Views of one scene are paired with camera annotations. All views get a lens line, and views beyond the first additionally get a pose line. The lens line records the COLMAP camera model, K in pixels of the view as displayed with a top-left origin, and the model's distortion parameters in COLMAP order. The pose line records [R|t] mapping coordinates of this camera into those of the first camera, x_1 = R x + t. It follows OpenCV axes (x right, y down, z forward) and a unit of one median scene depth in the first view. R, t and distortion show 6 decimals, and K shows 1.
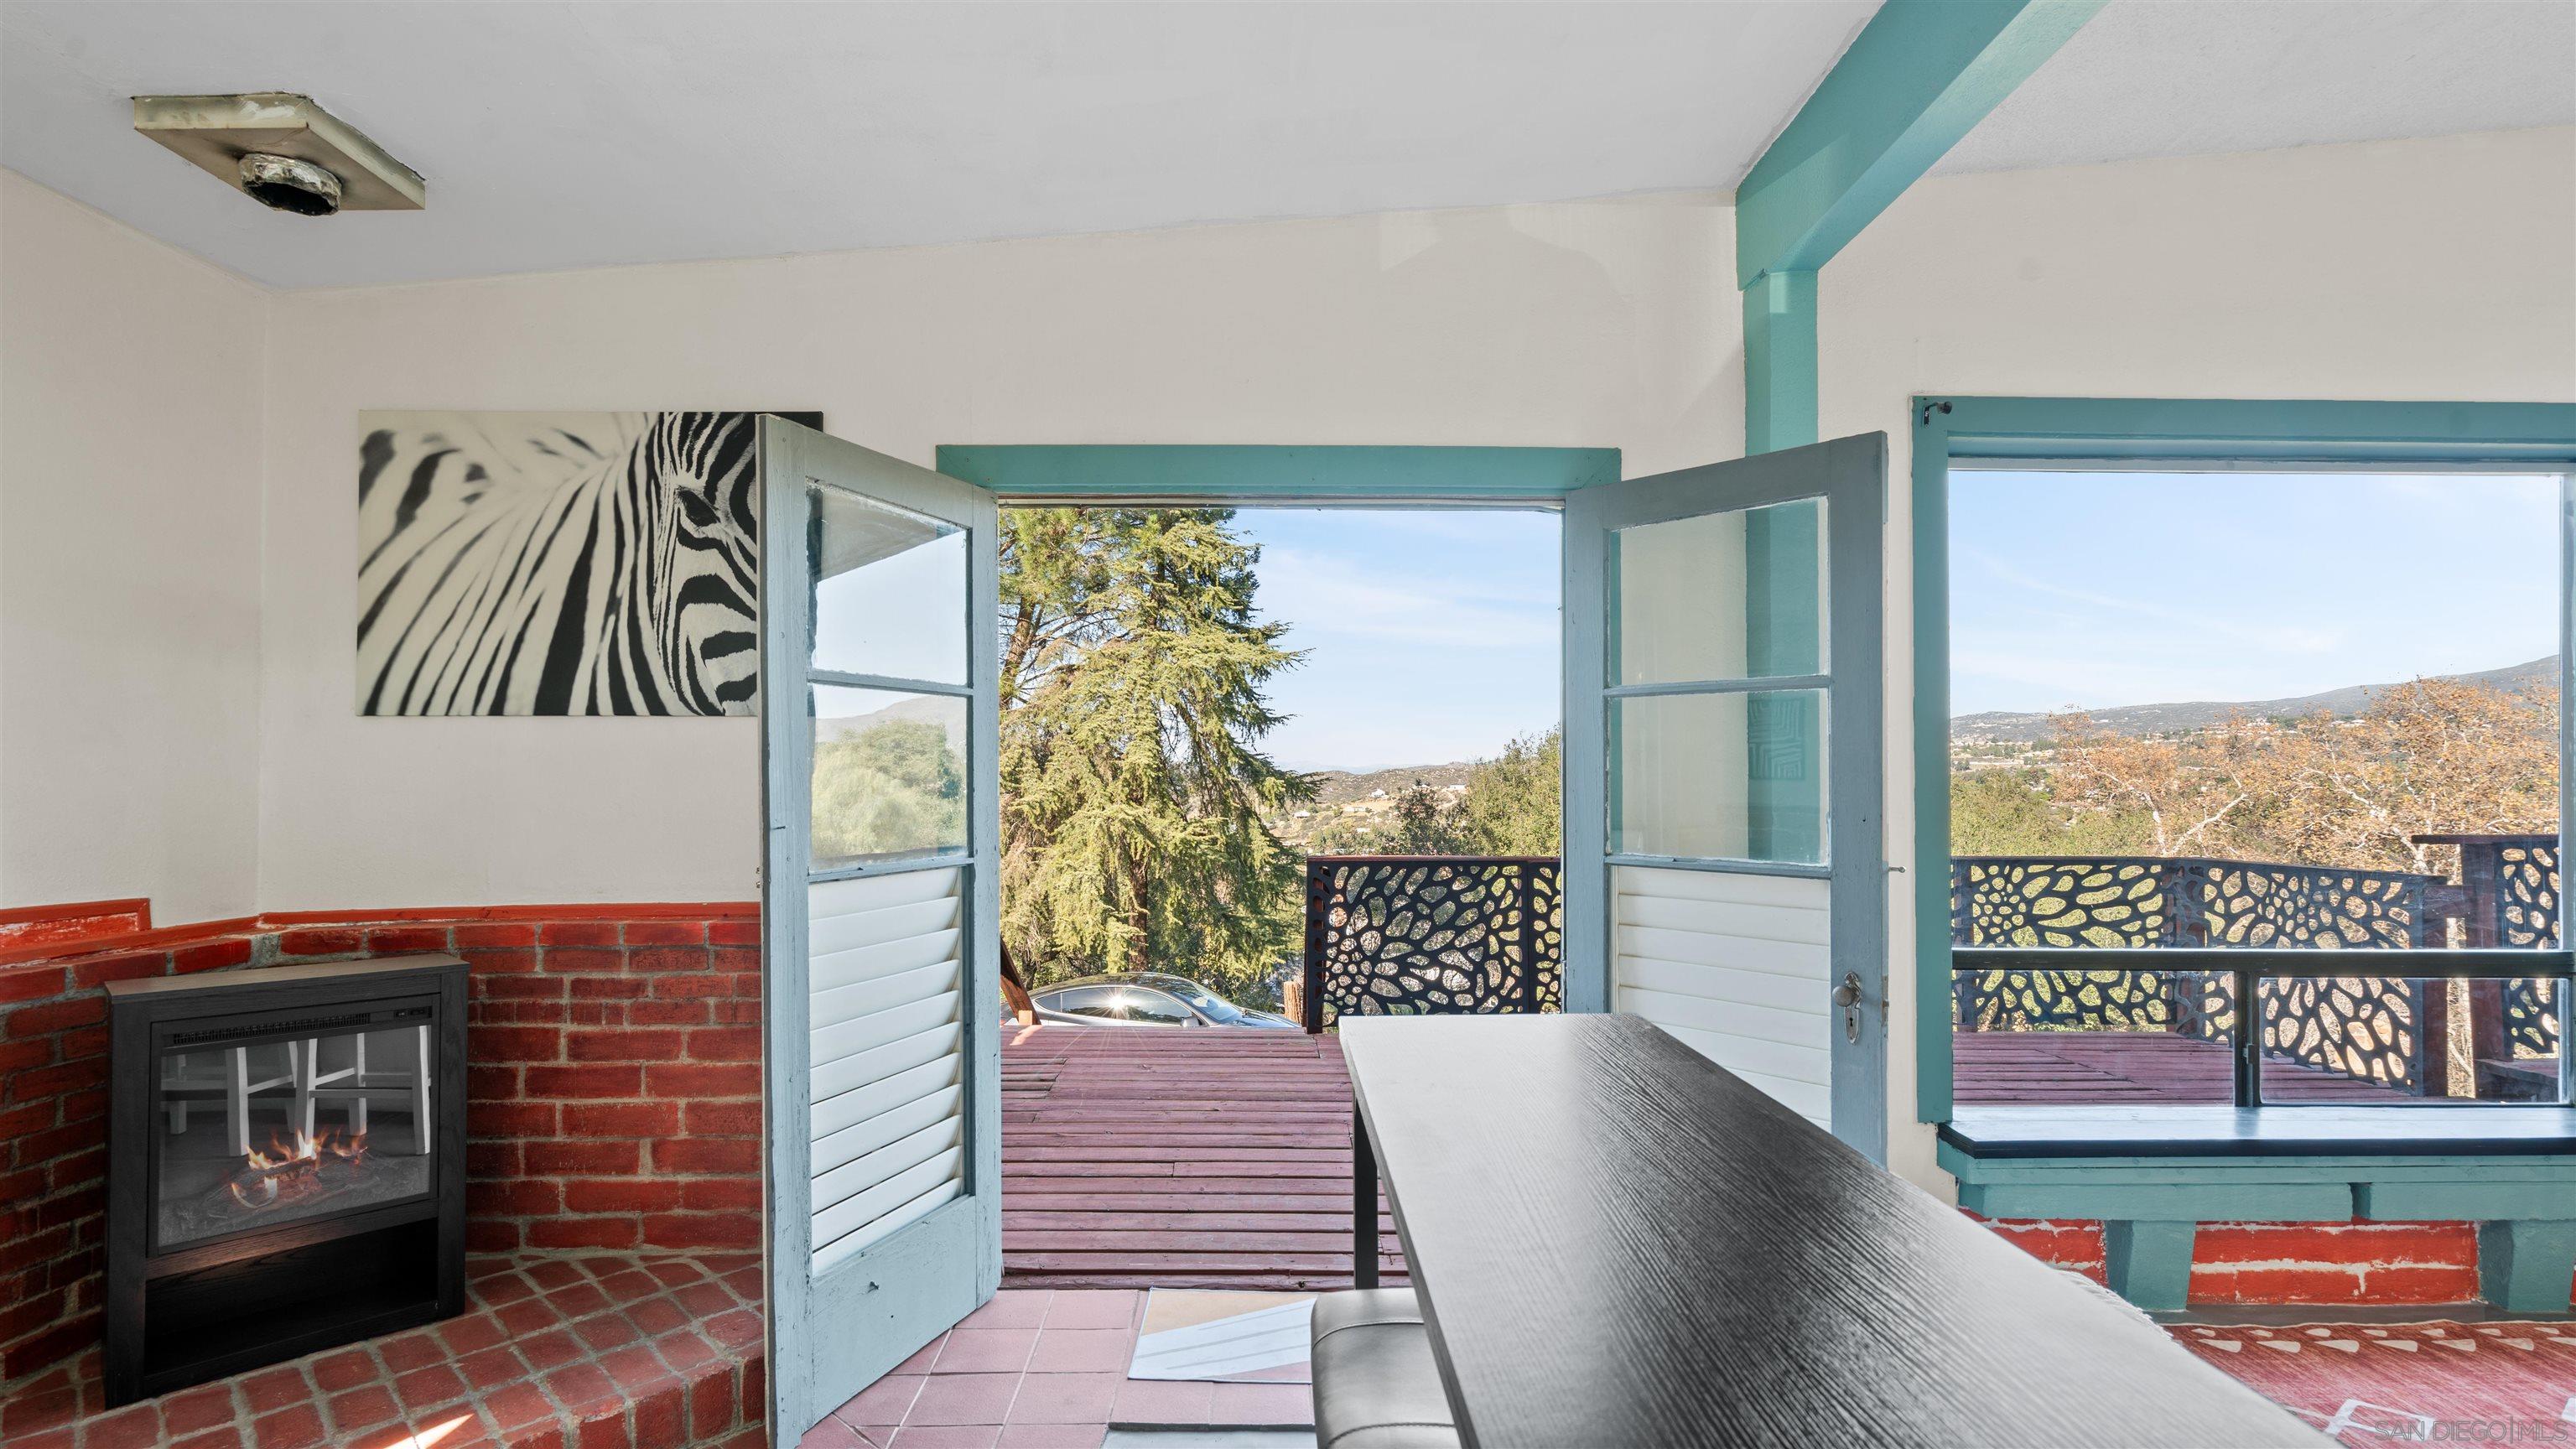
lens RADIAL K [[1174.1, 0, 1278.0], [0, 1174.1, 769.8], [0, 0, 1]] dist [-0.007548, 0.001951]
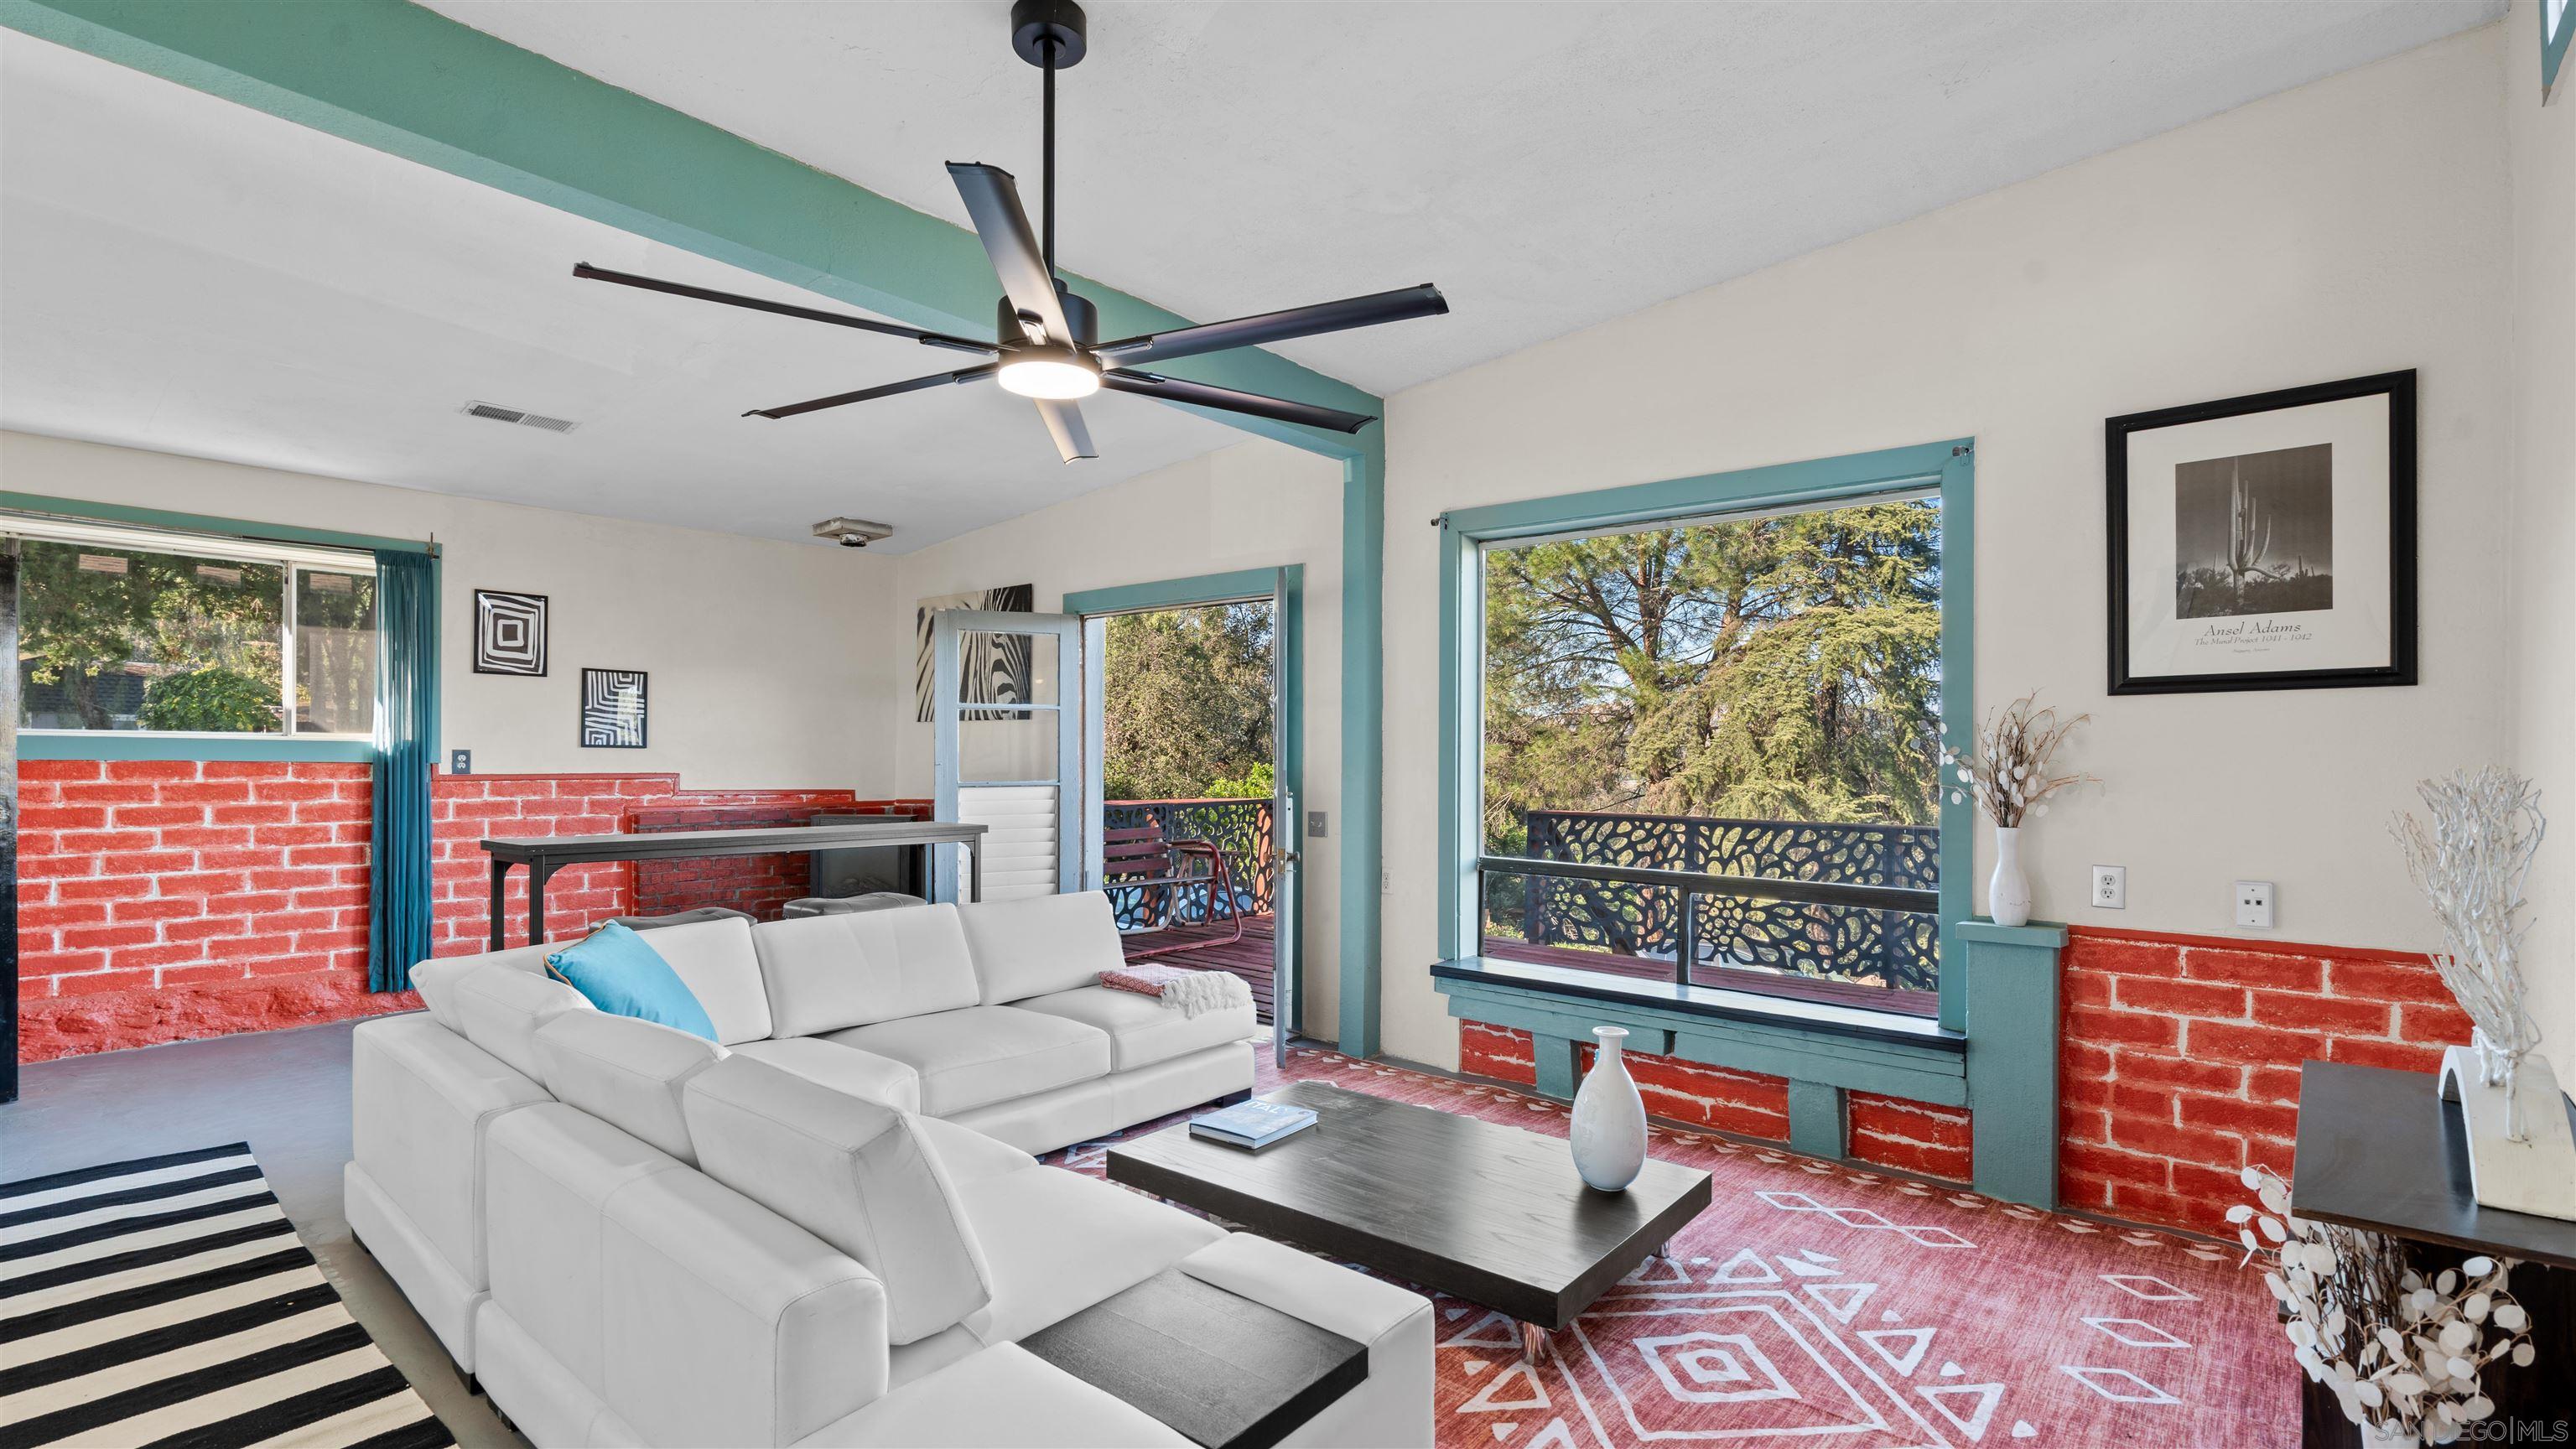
lens RADIAL K [[1174.1, 0, 1282.1], [0, 1174.1, 756.0], [0, 0, 1]] dist [-0.007548, 0.001951]
pose [[0.752345, 0.006833, -0.658733, 1.461810], [-0.001633, 0.999962, 0.008508, 0.005831], [0.658767, -0.005325, 0.752328, -0.378580]]
